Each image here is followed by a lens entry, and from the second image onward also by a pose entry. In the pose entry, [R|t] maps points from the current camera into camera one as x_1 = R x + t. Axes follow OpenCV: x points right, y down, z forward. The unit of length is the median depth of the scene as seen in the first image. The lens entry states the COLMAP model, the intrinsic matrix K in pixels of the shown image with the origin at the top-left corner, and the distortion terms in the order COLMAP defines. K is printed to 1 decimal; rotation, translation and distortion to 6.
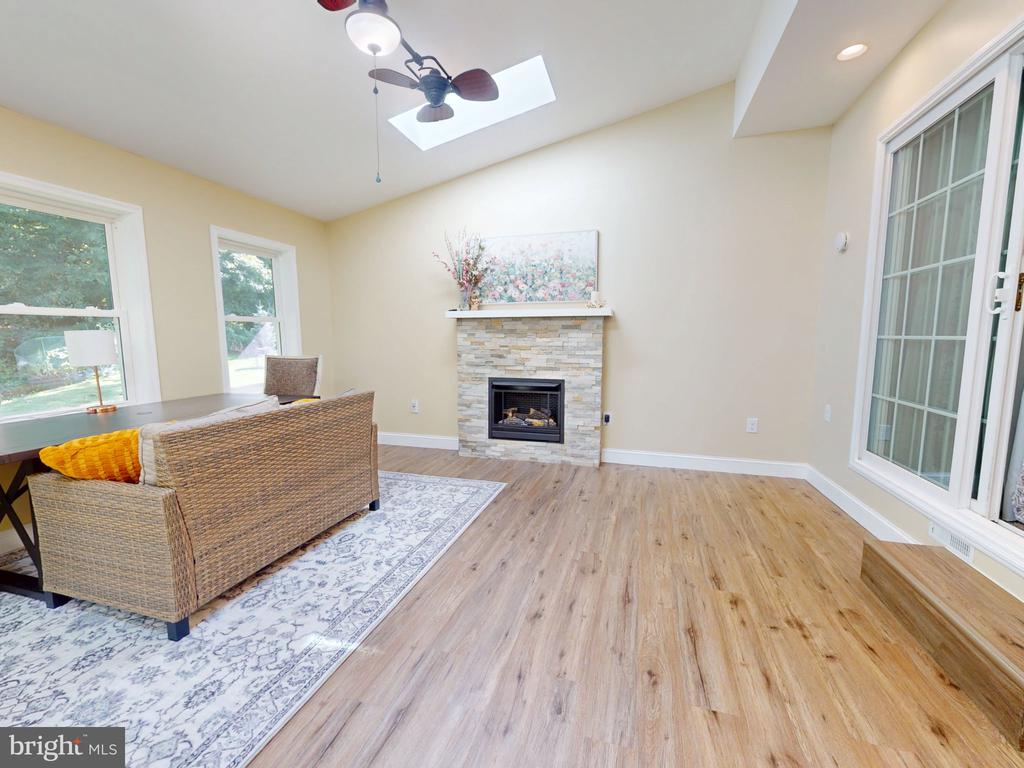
lens RADIAL K [[433.5, 0, 512.0], [0, 433.5, 384.0], [0, 0, 1]] dist [0.002069, -0.000212]
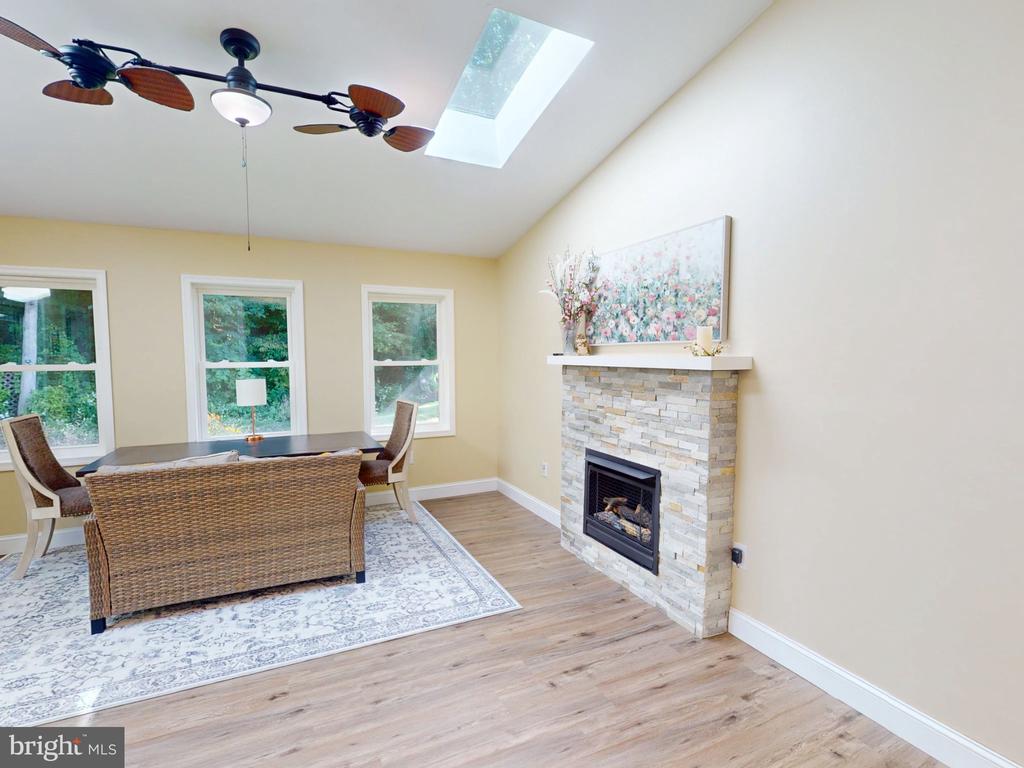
lens RADIAL K [[501.2, 0, 512.0], [0, 501.2, 384.0], [0, 0, 1]] dist [0.001556, -0.000160]
pose [[0.670499, 0.046544, -0.740449, 0.487437], [-0.082595, 0.996509, -0.012153, -0.103806], [0.737298, 0.069306, 0.672003, 0.360591]]
